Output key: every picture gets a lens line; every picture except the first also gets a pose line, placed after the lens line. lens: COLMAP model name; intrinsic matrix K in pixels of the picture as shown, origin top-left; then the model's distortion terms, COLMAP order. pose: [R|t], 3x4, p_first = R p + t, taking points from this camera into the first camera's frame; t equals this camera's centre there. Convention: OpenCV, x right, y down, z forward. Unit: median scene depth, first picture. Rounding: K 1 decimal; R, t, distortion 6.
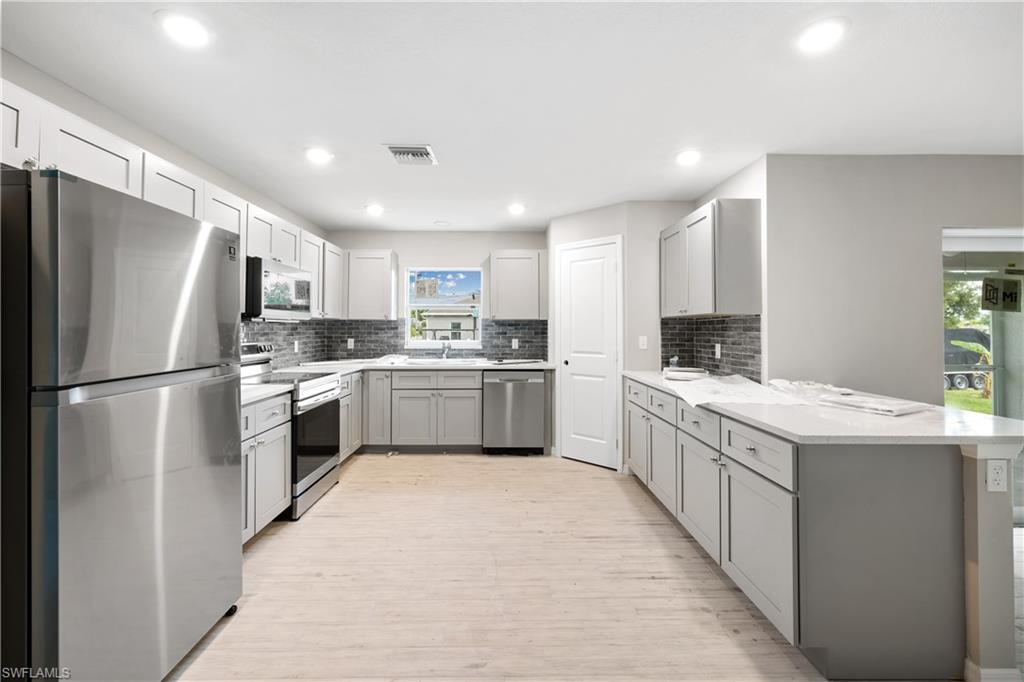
lens RADIAL K [[434.7, 0, 506.8], [0, 434.7, 325.1], [0, 0, 1]] dist [0.001423, 0.000084]
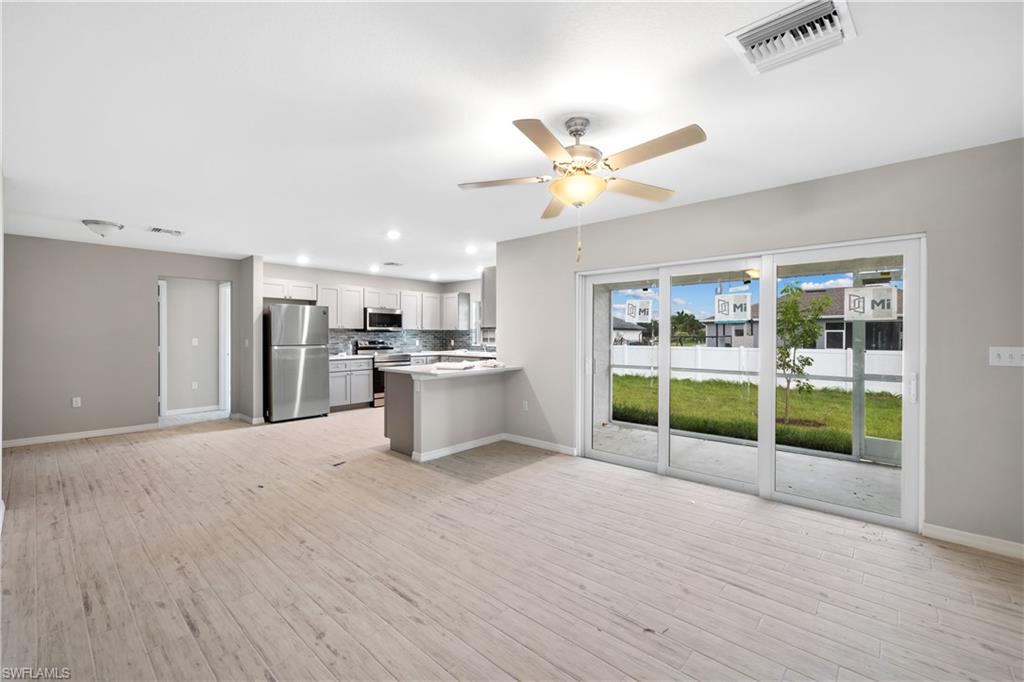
lens RADIAL K [[441.9, 0, 509.9], [0, 441.9, 338.4], [0, 0, 1]] dist [0.002077, 0.000191]
pose [[0.723732, 0.006279, -0.690053, 1.217111], [0.003744, 0.999908, 0.013025, 0.000020], [0.690071, -0.012010, 0.723642, -0.226557]]
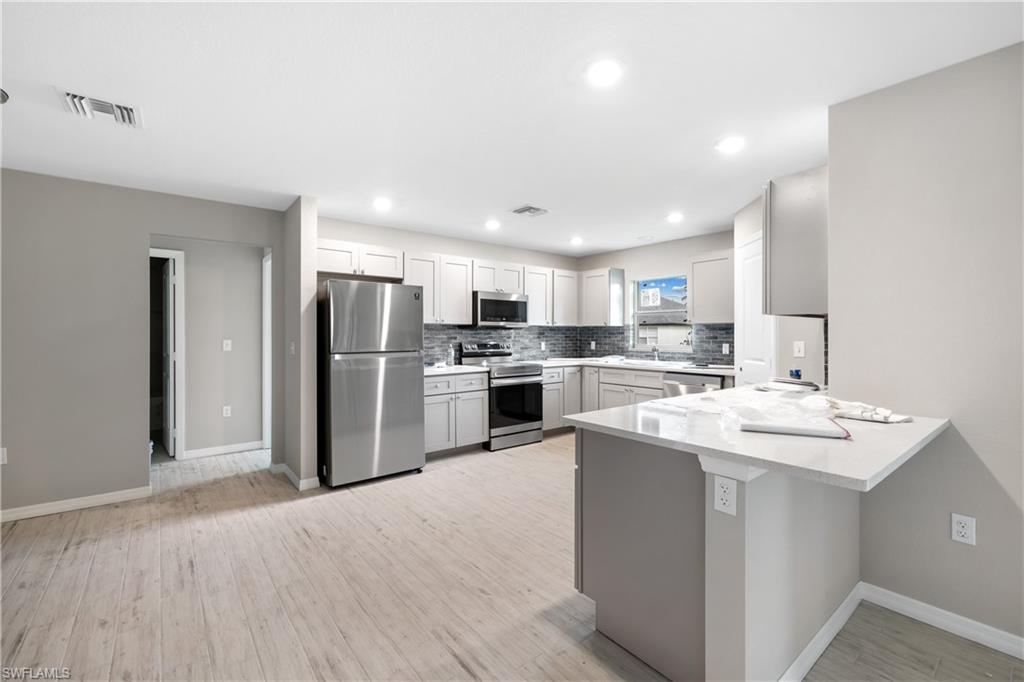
lens RADIAL K [[441.9, 0, 509.9], [0, 441.9, 338.4], [0, 0, 1]] dist [0.002077, 0.000191]
pose [[0.610170, 0.006464, -0.792244, 0.539646], [0.007893, 0.999867, 0.014237, 0.002587], [0.792231, -0.014940, 0.610038, 0.033845]]
